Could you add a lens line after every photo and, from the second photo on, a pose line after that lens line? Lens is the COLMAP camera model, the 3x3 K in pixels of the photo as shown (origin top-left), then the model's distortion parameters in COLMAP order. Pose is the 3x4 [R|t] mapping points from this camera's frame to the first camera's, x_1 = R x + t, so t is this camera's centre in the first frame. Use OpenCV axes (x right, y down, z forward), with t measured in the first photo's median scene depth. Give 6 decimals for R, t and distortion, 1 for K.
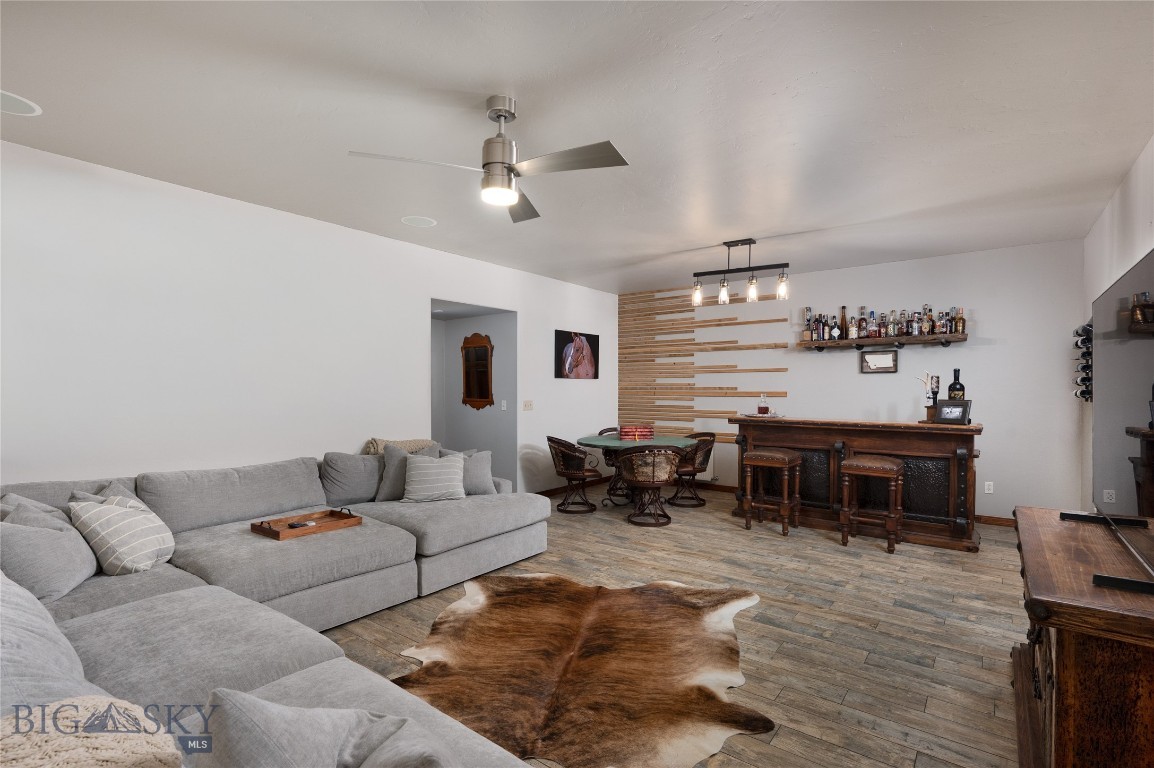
lens RADIAL K [[539.2, 0, 577.0], [0, 539.2, 384.0], [0, 0, 1]] dist [0.000362, 0.000031]
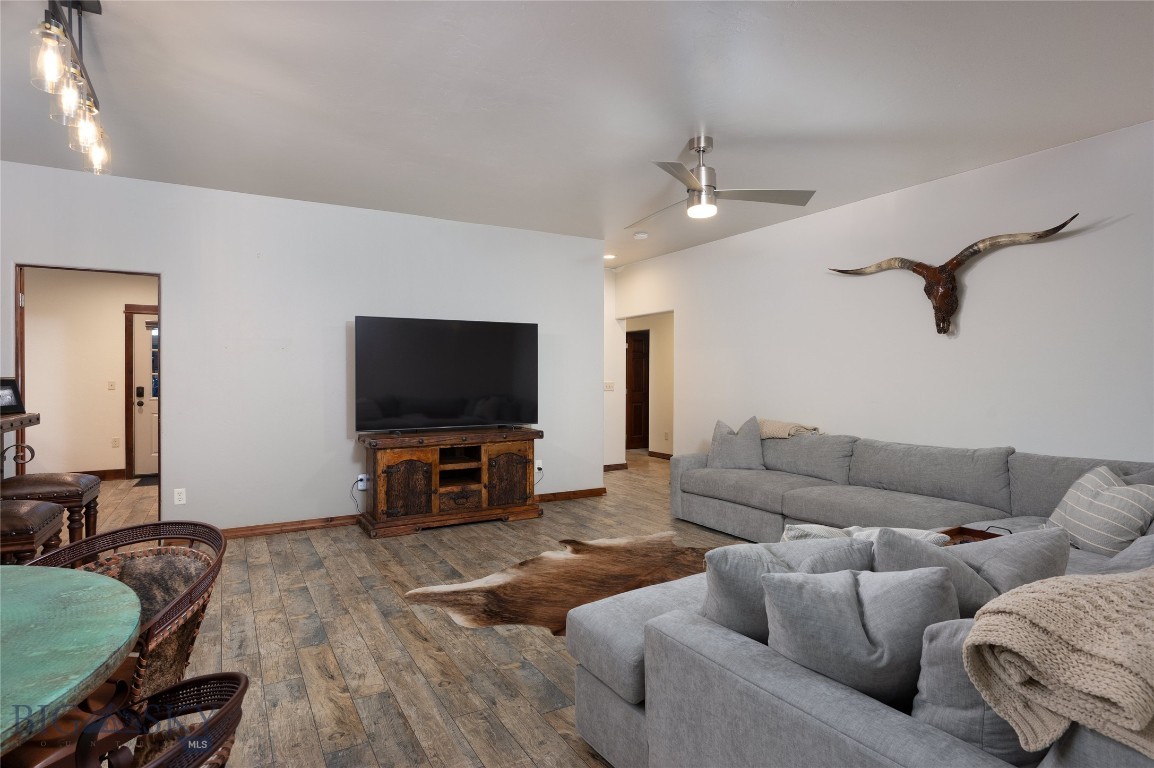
lens RADIAL K [[613.4, 0, 577.0], [0, 613.4, 384.0], [0, 0, 1]] dist [-0.000806, -0.000128]
pose [[-0.930266, -0.002838, 0.366875, -0.314461], [-0.000934, 0.999985, 0.005369, 0.043968], [-0.366885, 0.004652, -0.930255, 1.947211]]
